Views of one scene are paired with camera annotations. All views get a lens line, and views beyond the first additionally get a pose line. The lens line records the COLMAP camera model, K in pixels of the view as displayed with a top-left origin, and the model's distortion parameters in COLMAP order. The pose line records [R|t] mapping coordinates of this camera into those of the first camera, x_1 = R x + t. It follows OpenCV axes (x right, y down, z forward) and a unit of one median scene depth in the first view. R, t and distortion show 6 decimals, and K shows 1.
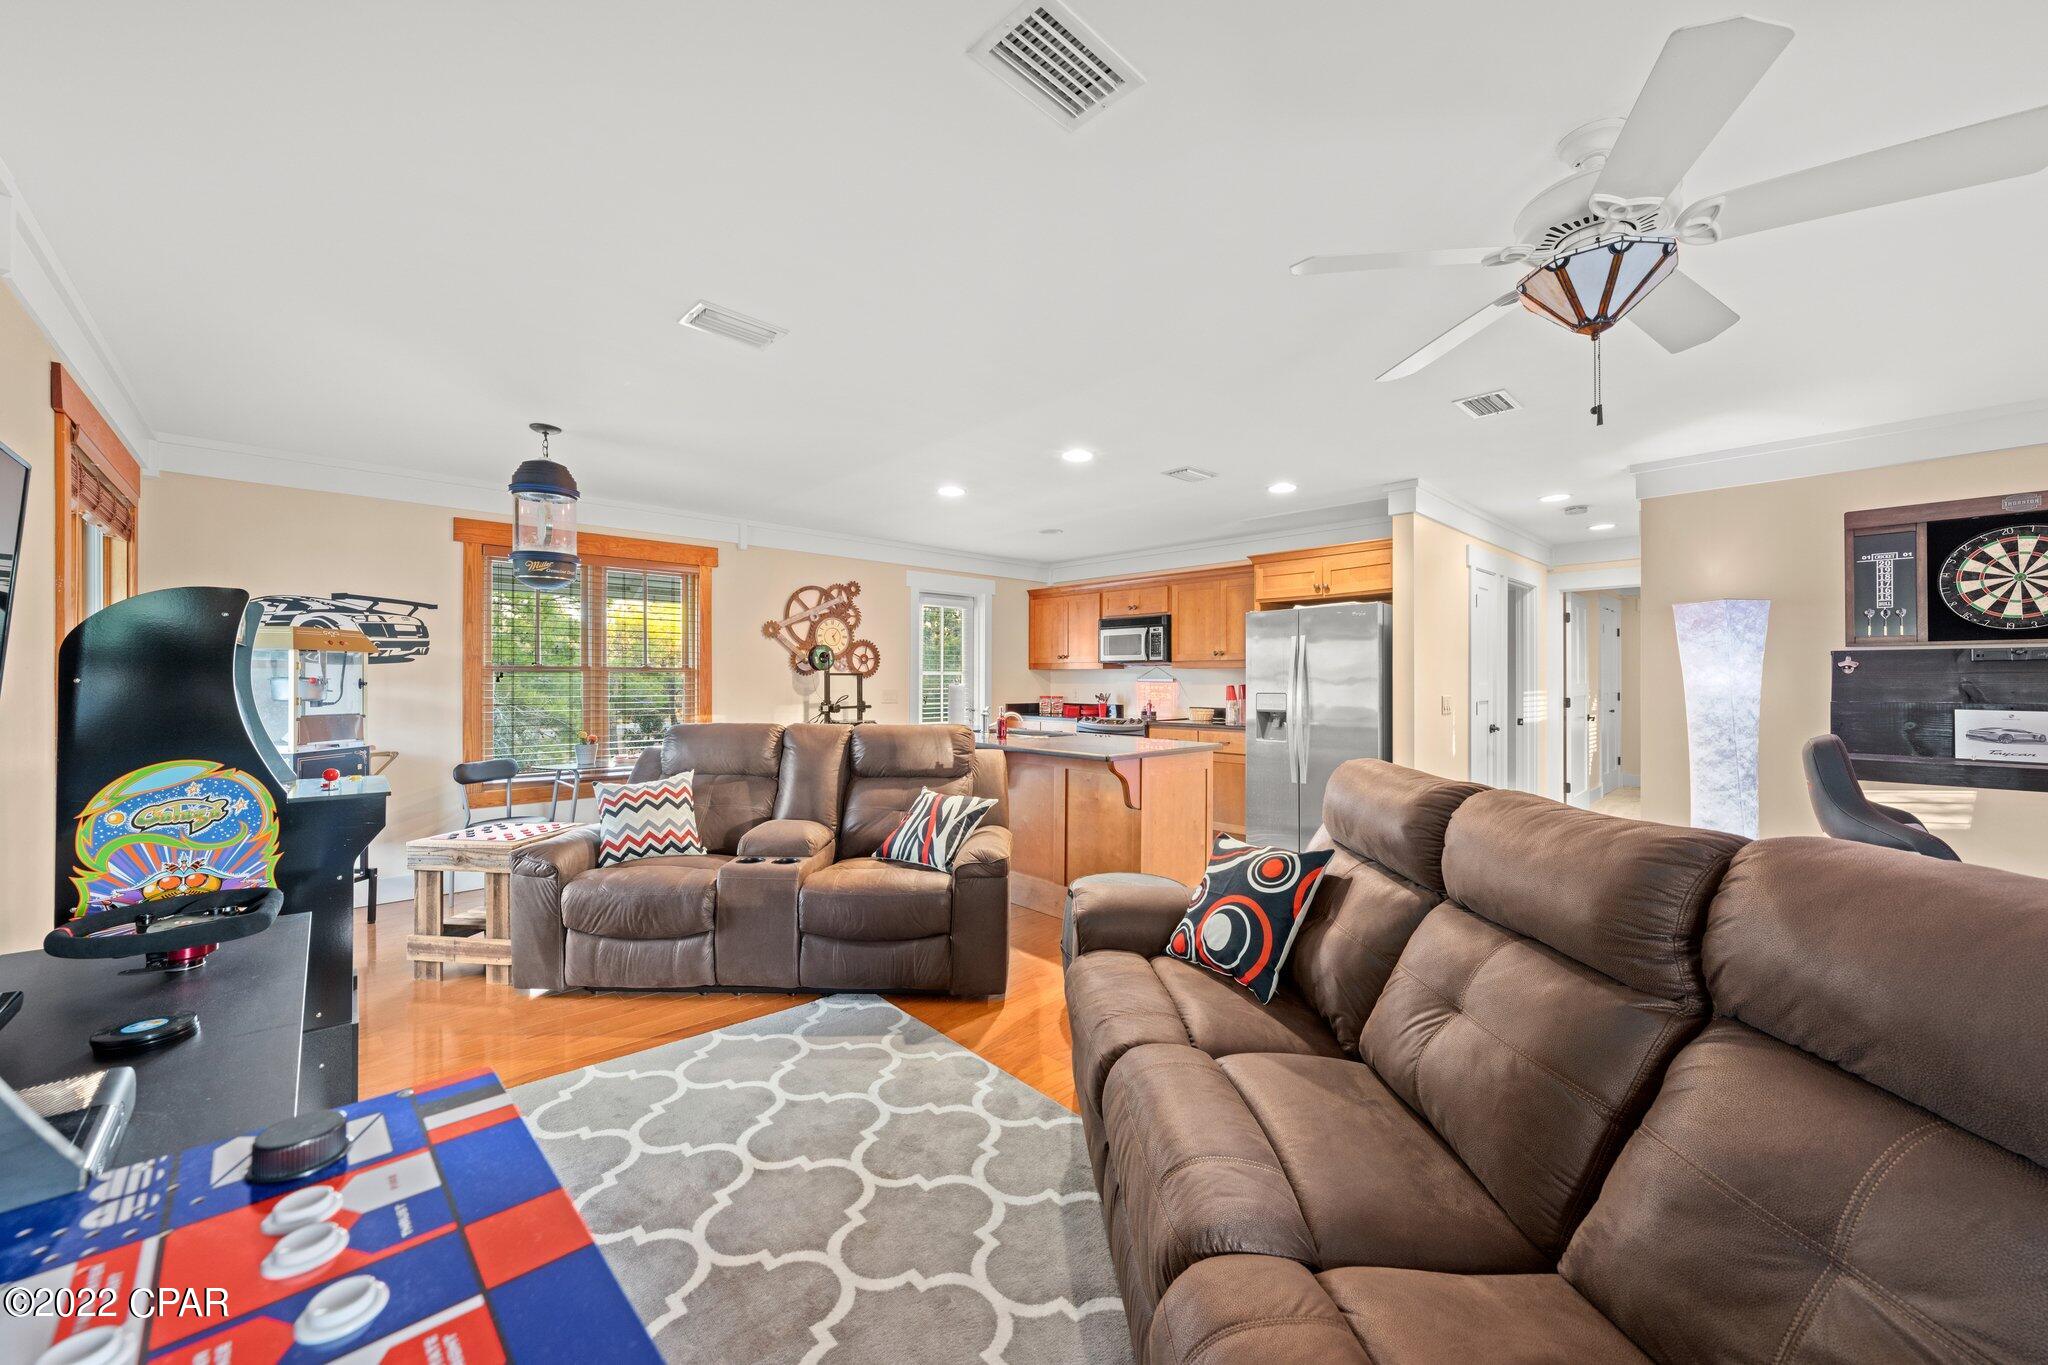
lens RADIAL K [[765.8, 0, 1028.2], [0, 765.8, 681.0], [0, 0, 1]] dist [-0.000270, -0.000016]
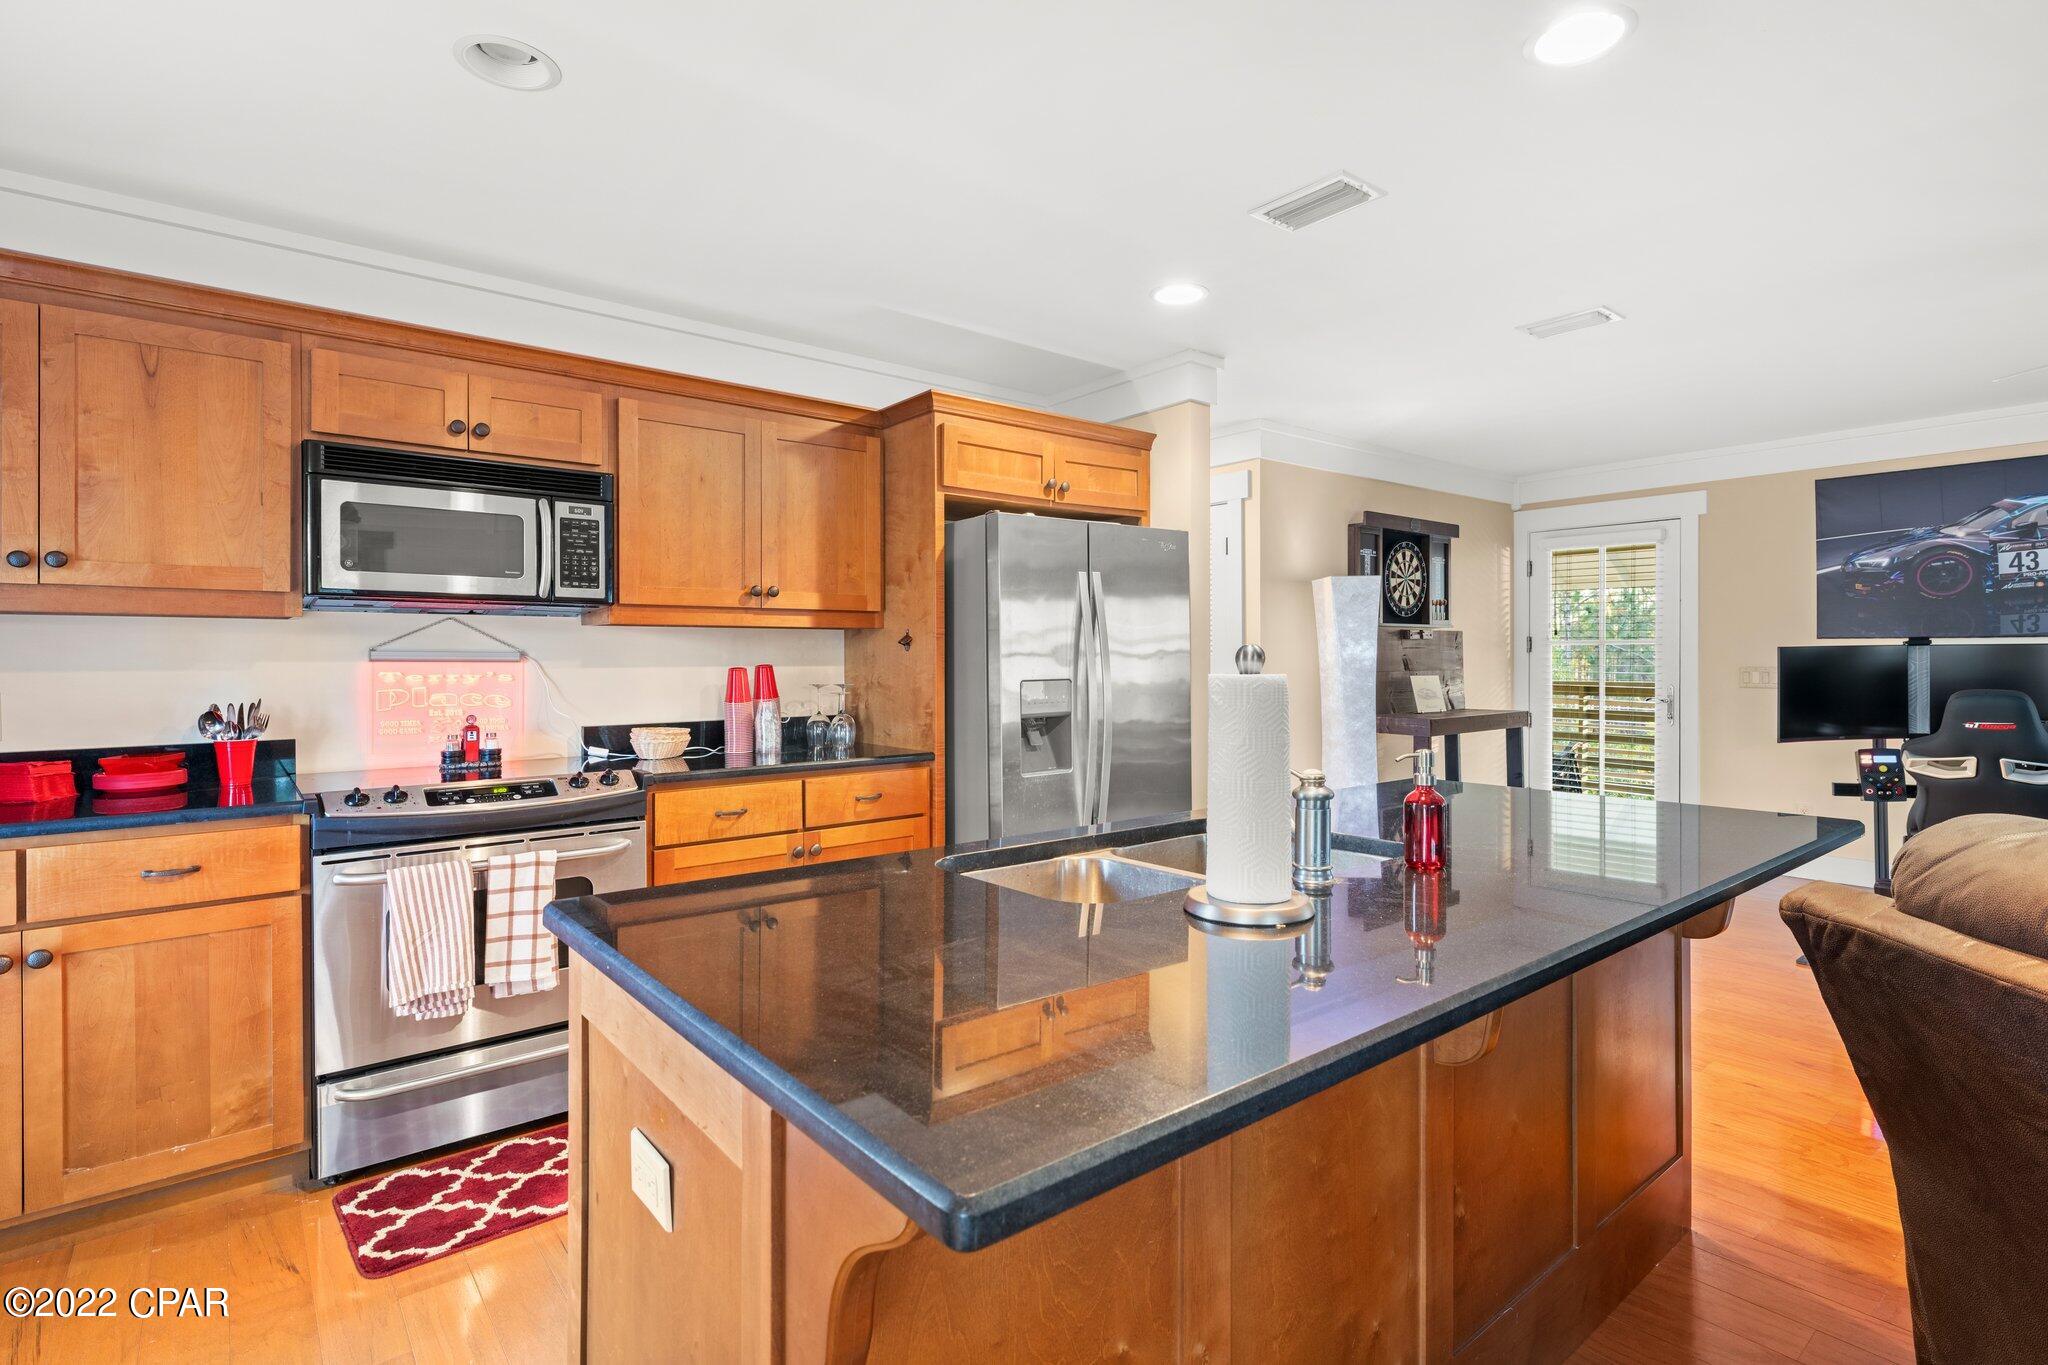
lens RADIAL K [[997.3, 0, 1027.4], [0, 997.3, 665.5], [0, 0, 1]] dist [0.003950, 0.000230]
pose [[0.075898, -0.014153, 0.997015, -0.274585], [0.000172, 0.999899, 0.014181, -0.003022], [-0.997116, -0.000905, 0.075893, 0.783799]]
